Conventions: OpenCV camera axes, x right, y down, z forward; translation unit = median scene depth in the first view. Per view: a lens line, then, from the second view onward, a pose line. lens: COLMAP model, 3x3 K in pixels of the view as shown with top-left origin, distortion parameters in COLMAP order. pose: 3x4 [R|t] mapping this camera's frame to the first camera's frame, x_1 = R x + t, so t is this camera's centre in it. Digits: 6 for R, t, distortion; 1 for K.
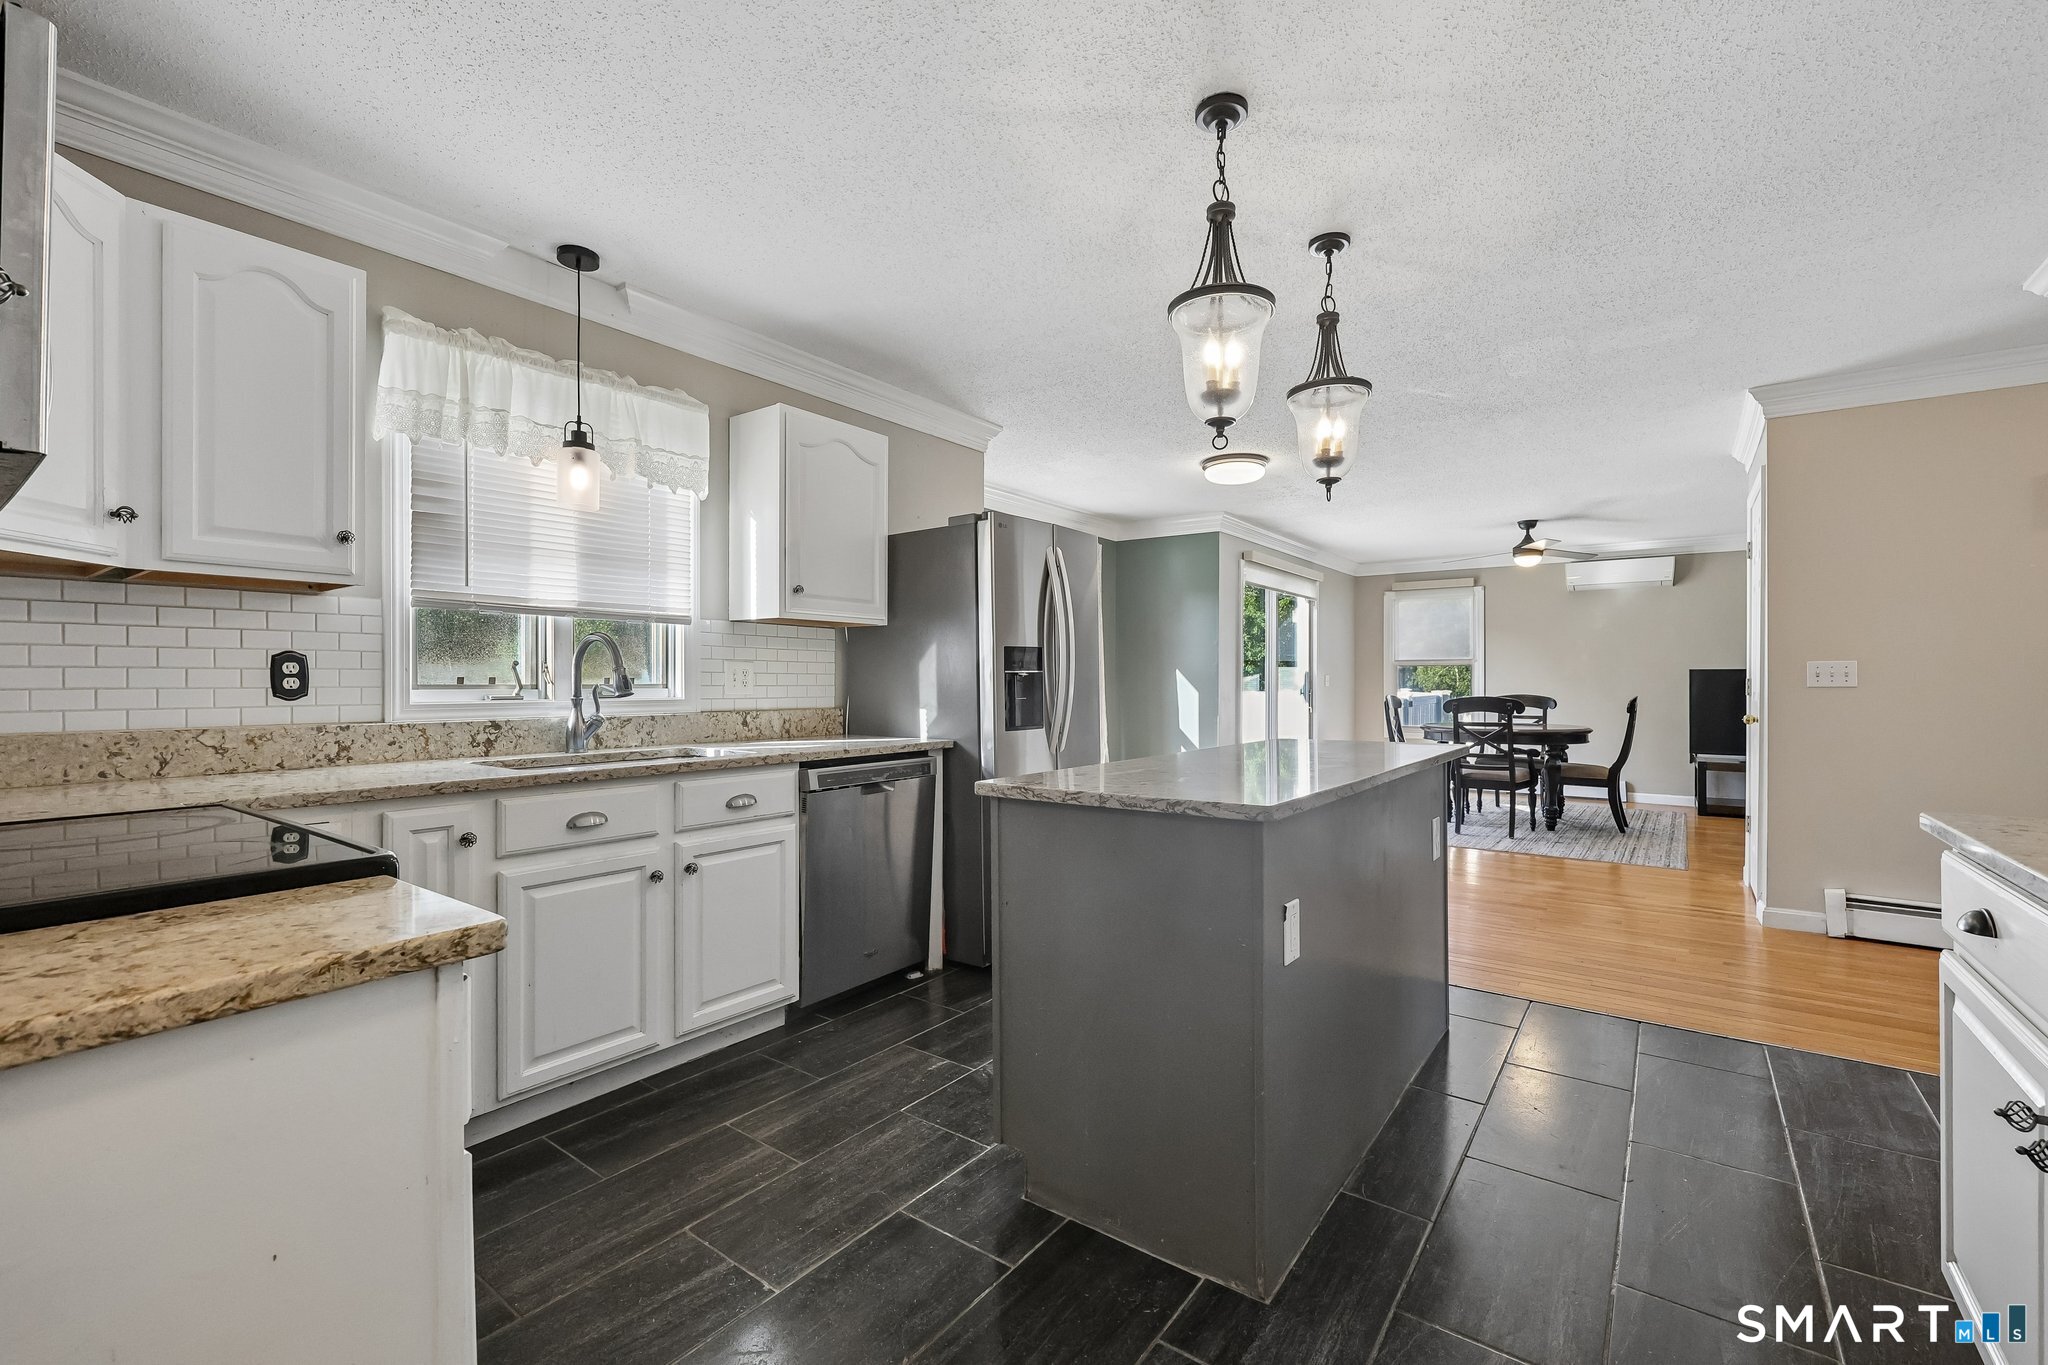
lens RADIAL K [[891.1, 0, 1015.5], [0, 891.1, 679.5], [0, 0, 1]] dist [-0.001416, -0.000226]
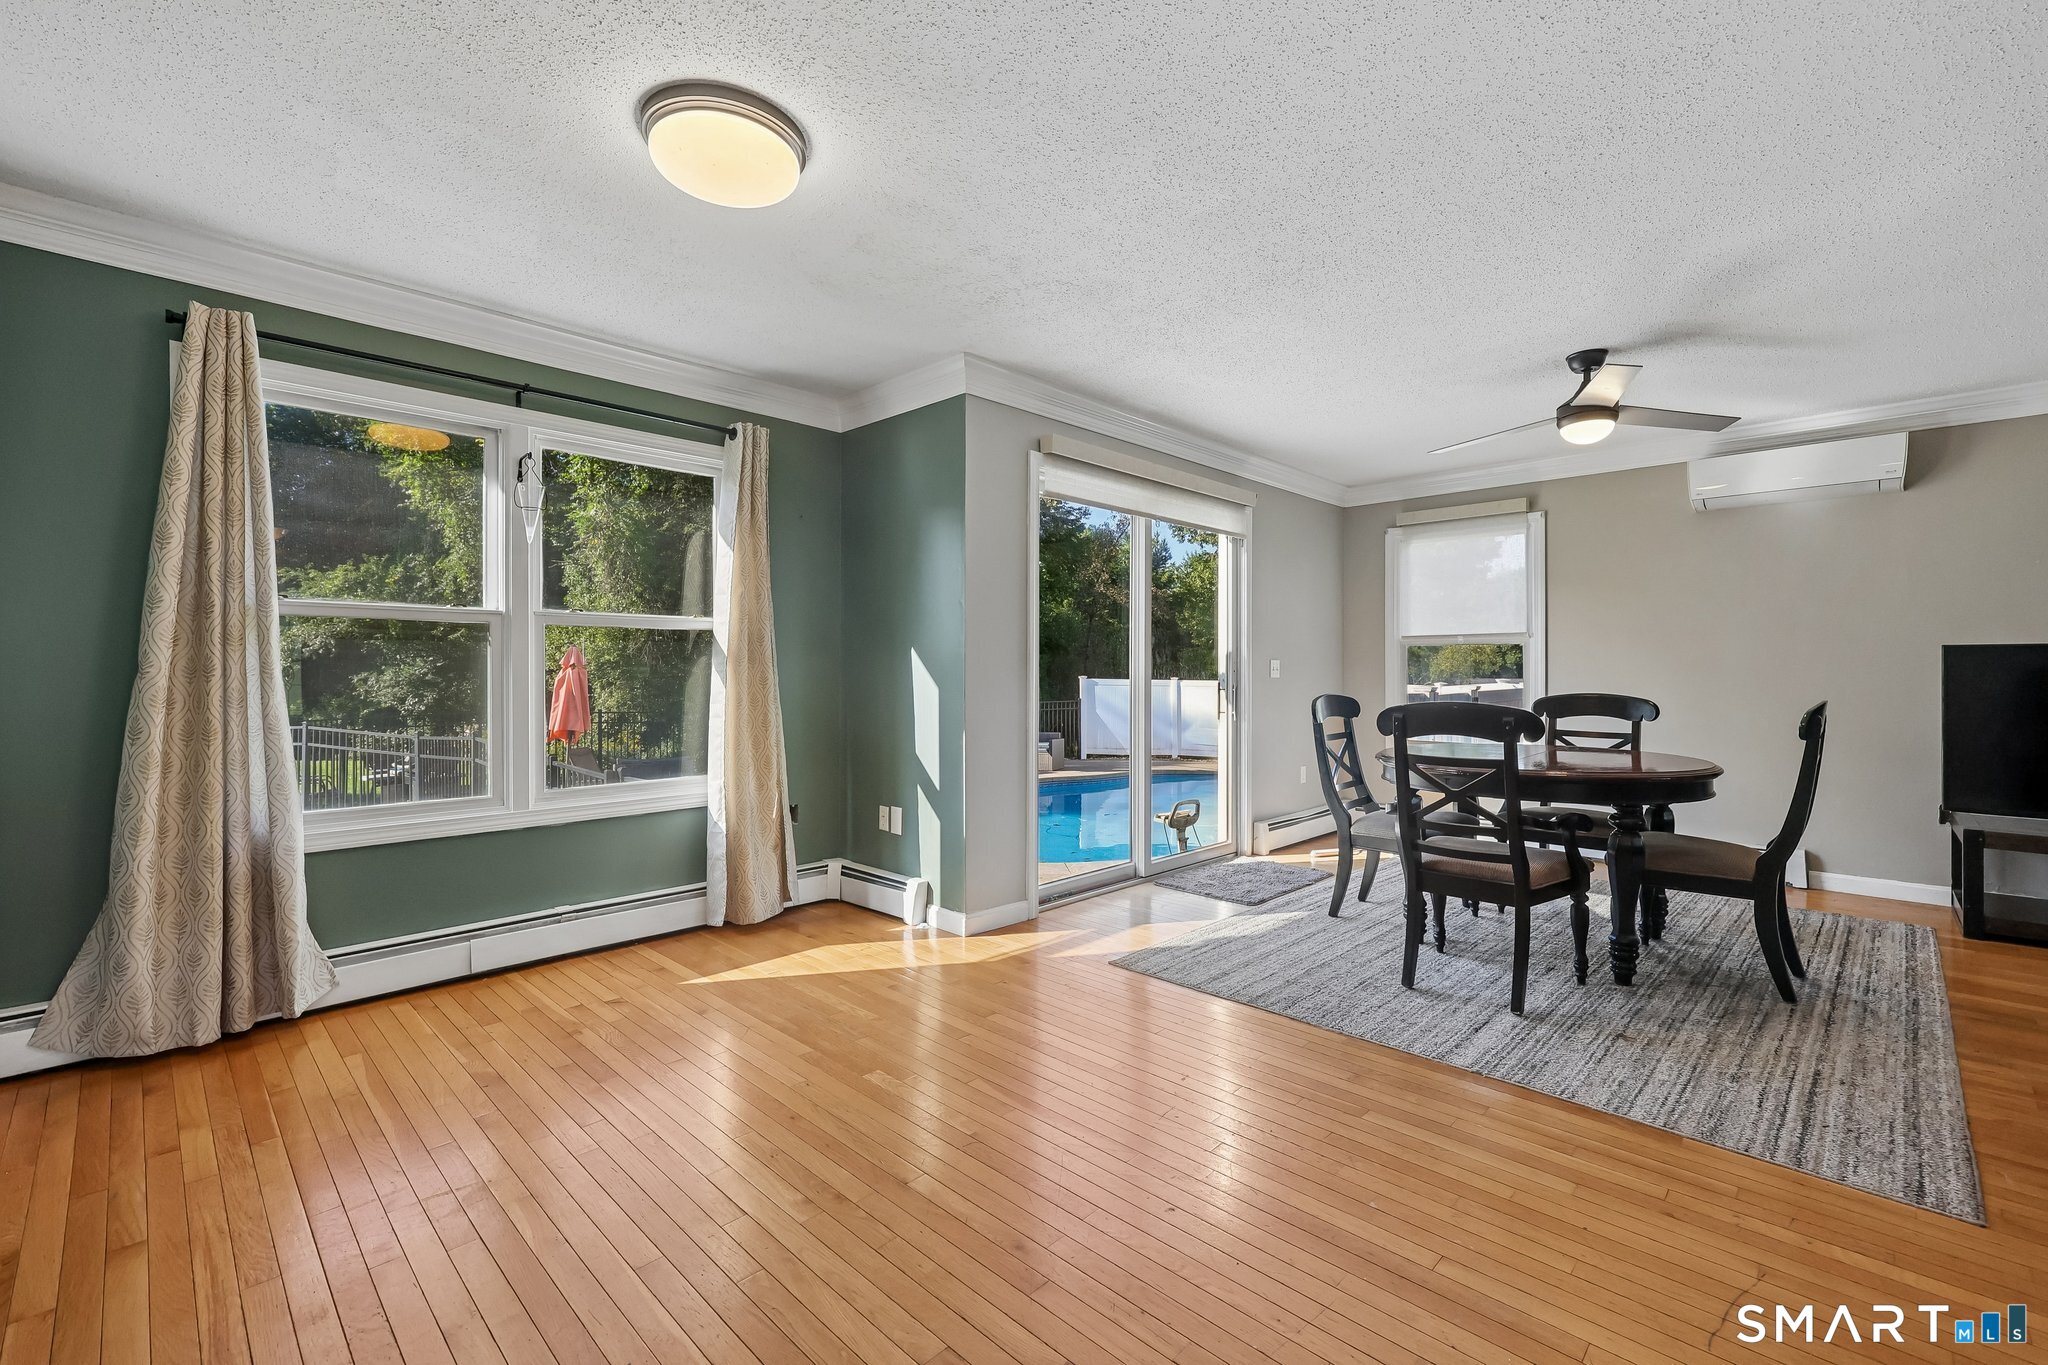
lens RADIAL K [[884.3, 0, 1011.9], [0, 884.3, 669.9], [0, 0, 1]] dist [-0.001150, -0.000699]
pose [[0.990012, -0.001355, -0.140975, 0.310644], [0.001629, 0.999997, 0.001831, 0.000787], [0.140972, -0.002042, 0.990012, 0.438958]]
